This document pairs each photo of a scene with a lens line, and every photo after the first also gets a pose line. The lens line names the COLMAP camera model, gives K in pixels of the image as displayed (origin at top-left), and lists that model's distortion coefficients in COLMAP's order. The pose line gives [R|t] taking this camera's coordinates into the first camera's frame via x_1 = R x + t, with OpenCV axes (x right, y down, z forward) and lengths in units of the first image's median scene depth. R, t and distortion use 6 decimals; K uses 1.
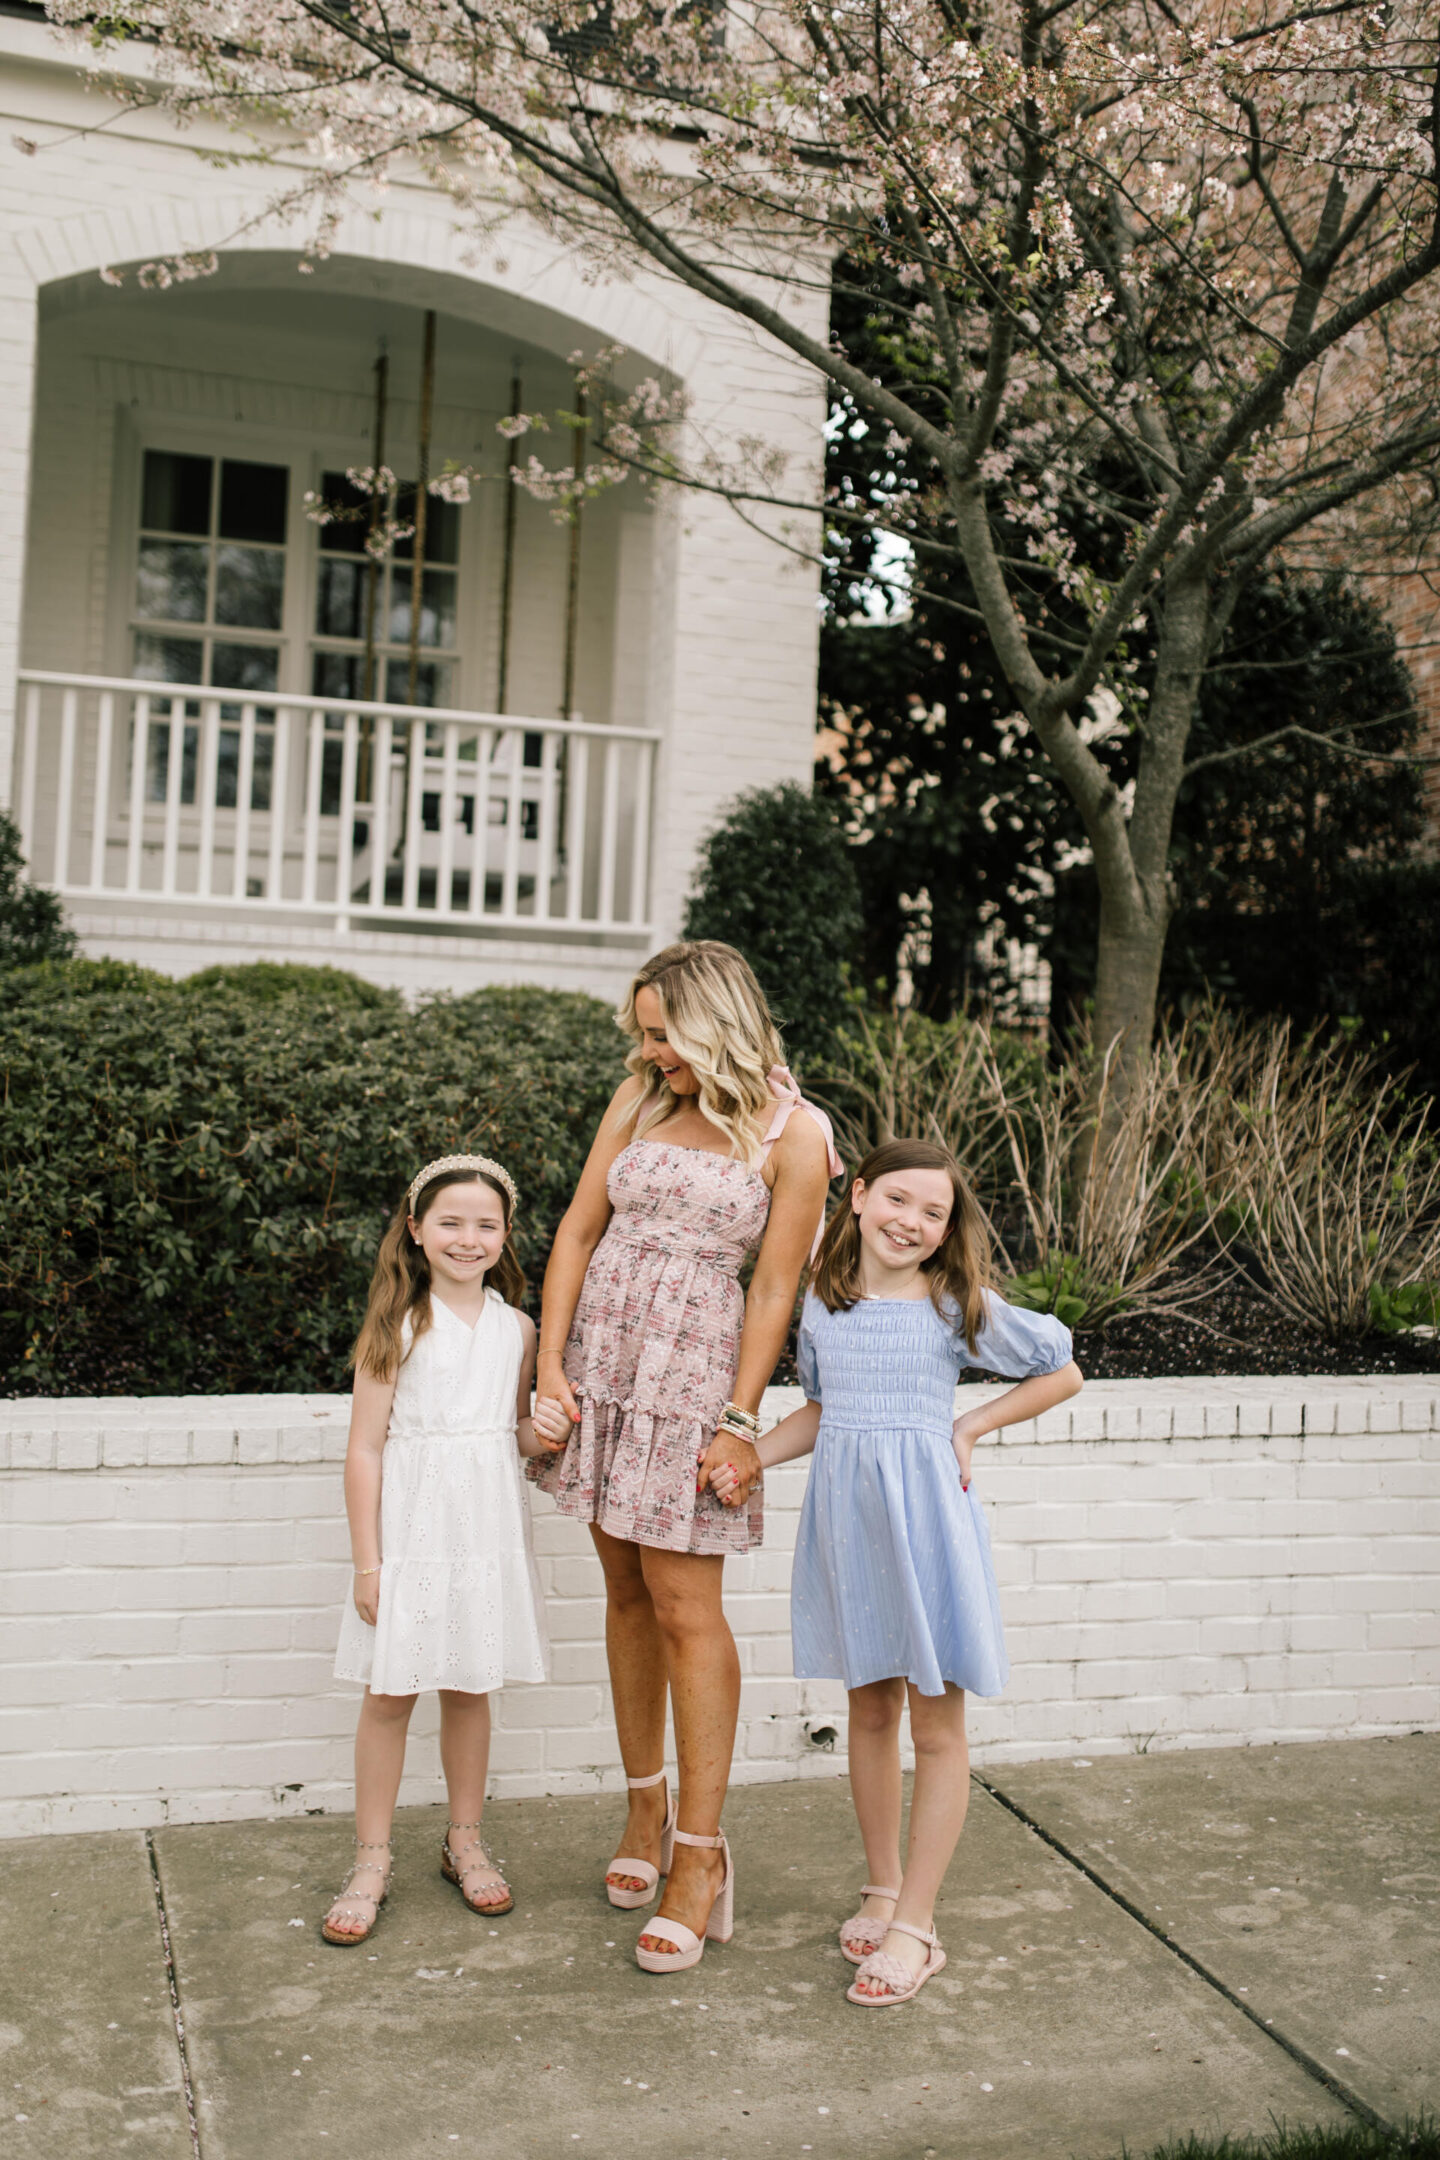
lens RADIAL K [[2046.5, 0, 720.0], [0, 2046.5, 1080.0], [0, 0, 1]] dist [-0.065617, 0.095673]
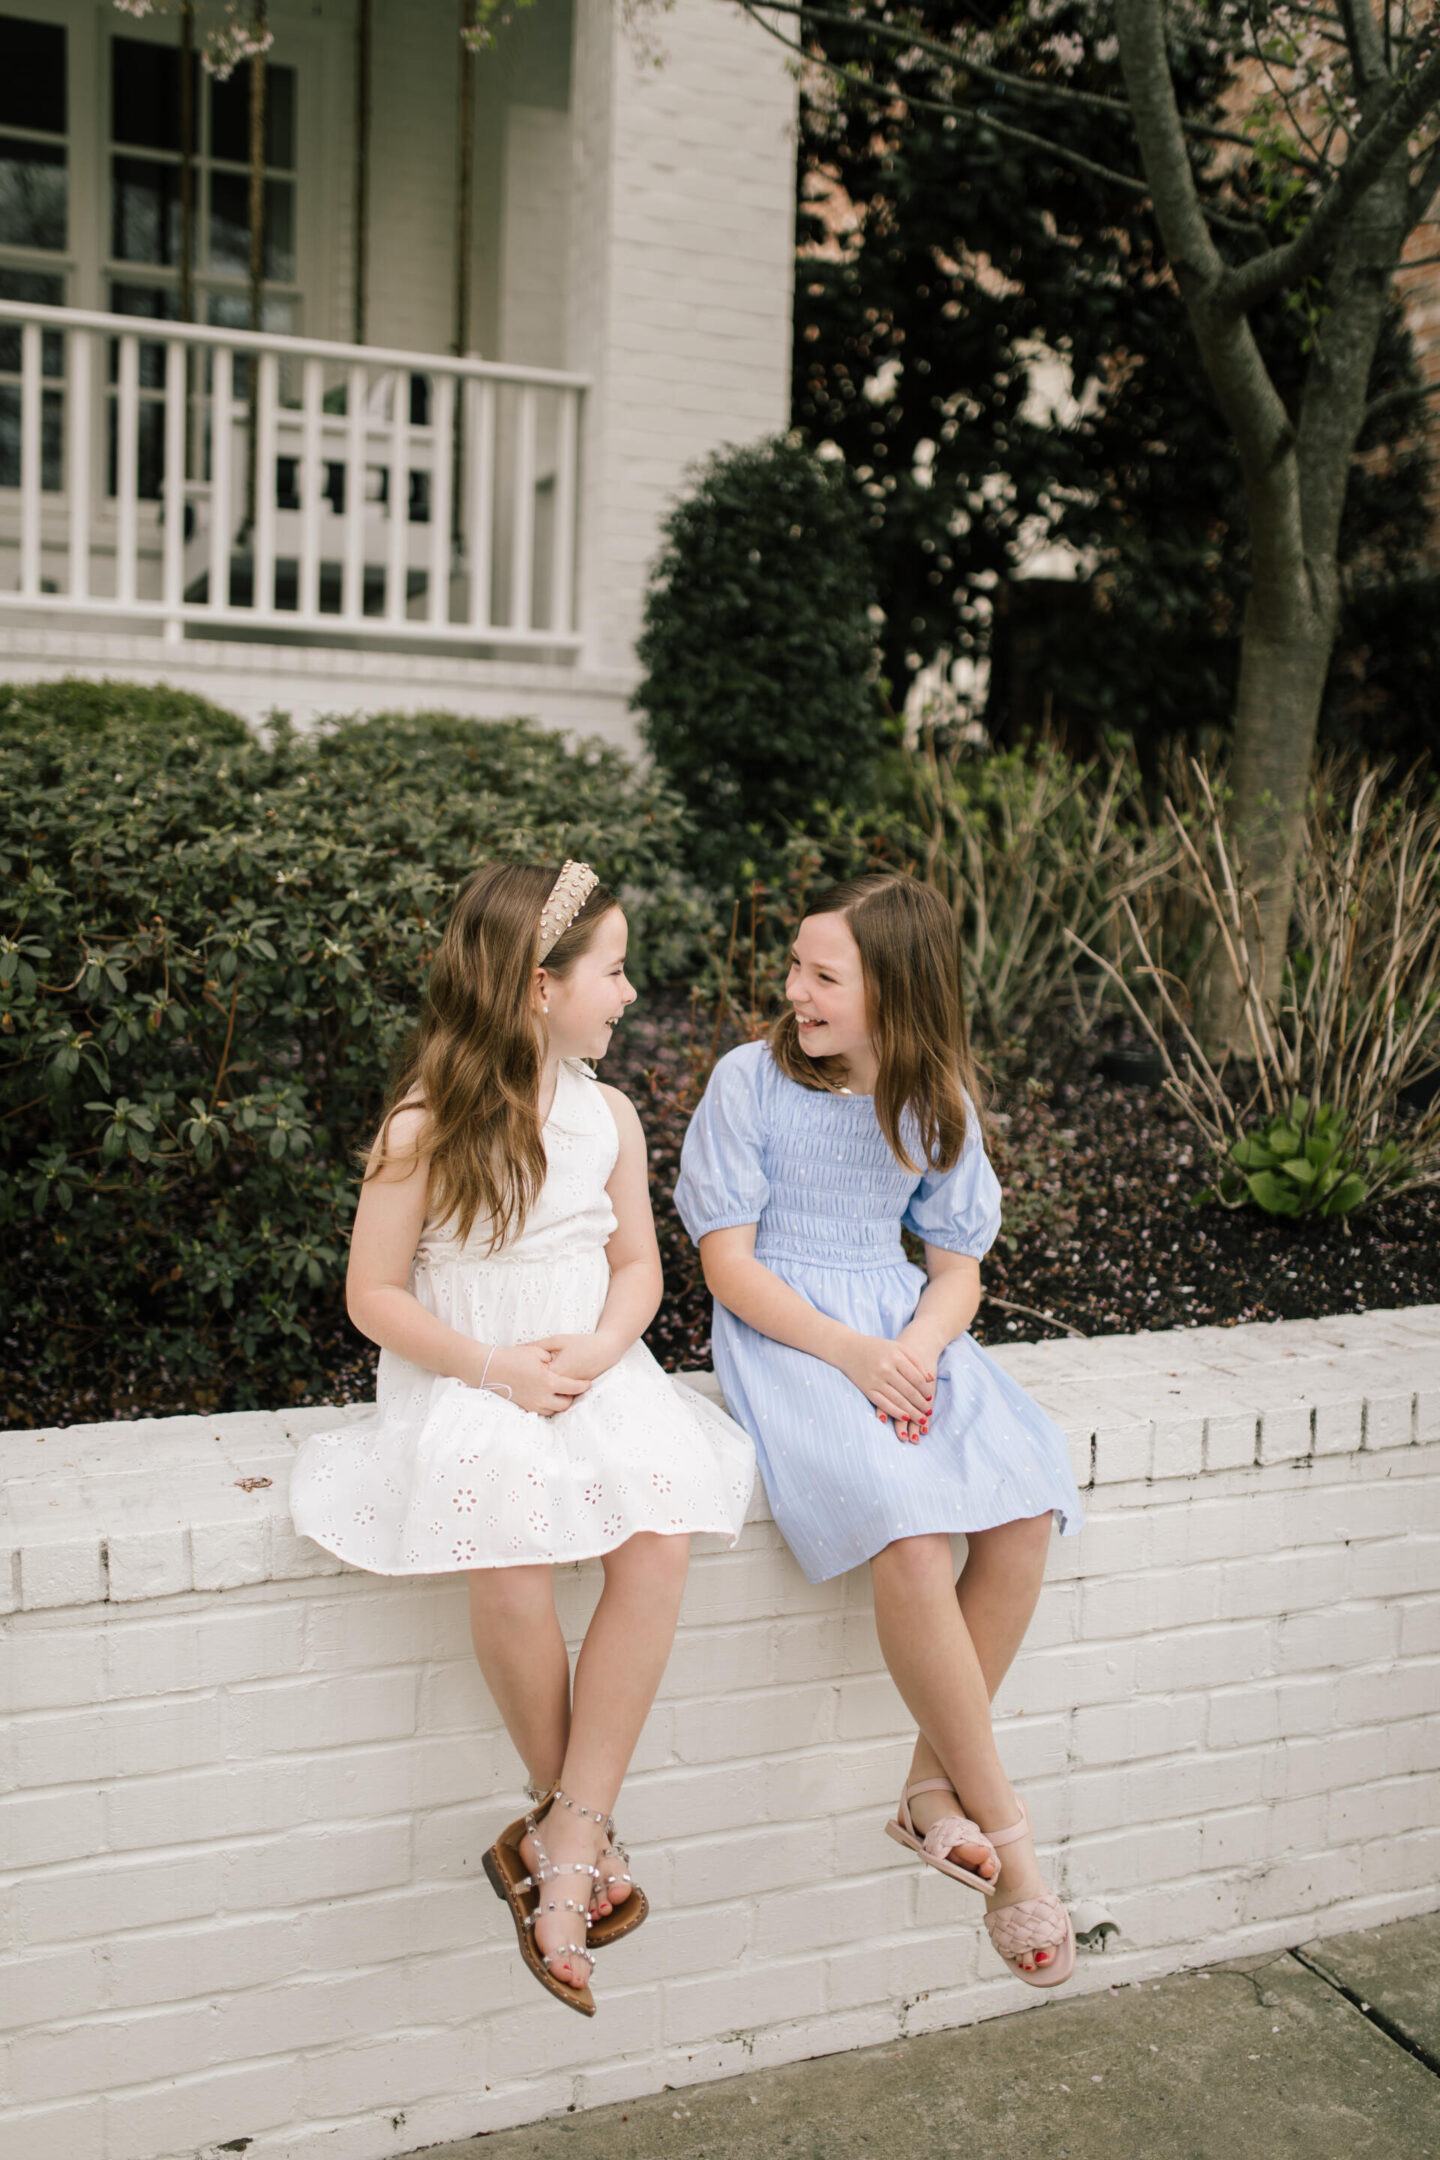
lens RADIAL K [[2046.5, 0, 720.0], [0, 2046.5, 1080.0], [0, 0, 1]] dist [-0.065617, 0.095673]
pose [[0.995353, -0.017957, 0.094609, -0.091316], [0.005982, 0.992093, 0.125362, -0.008724], [-0.096112, -0.124214, 0.987590, 0.347083]]
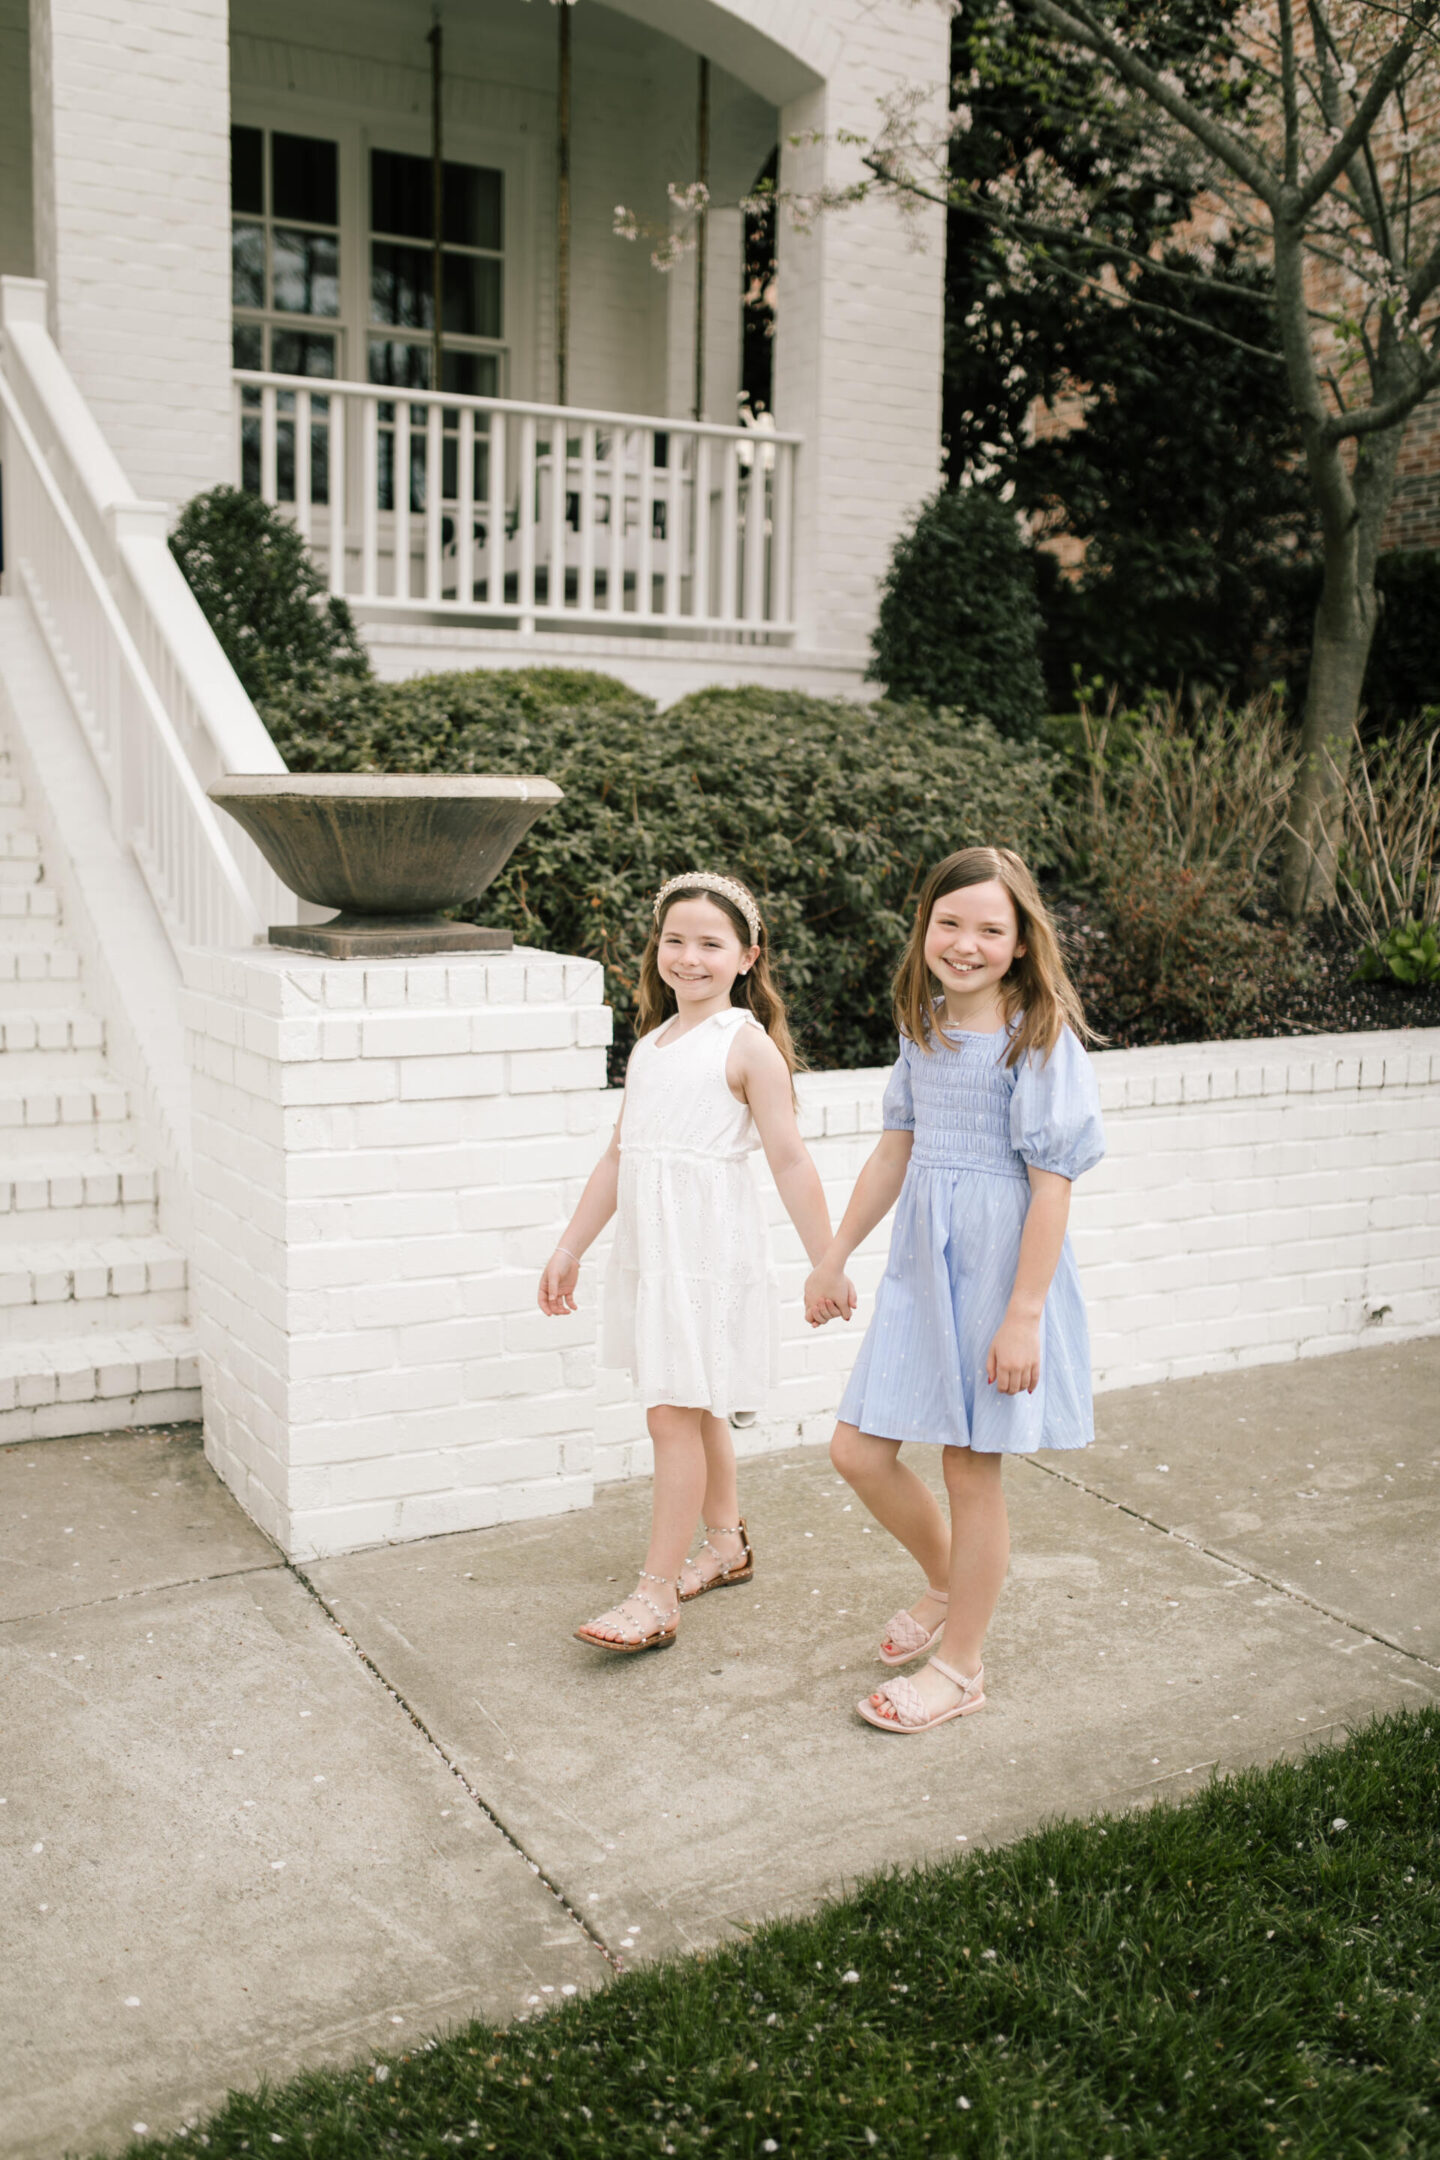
lens RADIAL K [[2047.1, 0, 706.5], [0, 2047.1, 1078.4], [0, 0, 1]] dist [-0.061744, 0.099242]
pose [[0.981662, -0.049655, 0.184048, -0.458914], [0.019577, 0.986634, 0.161770, -0.023821], [-0.189621, -0.155200, 0.969514, -0.089043]]
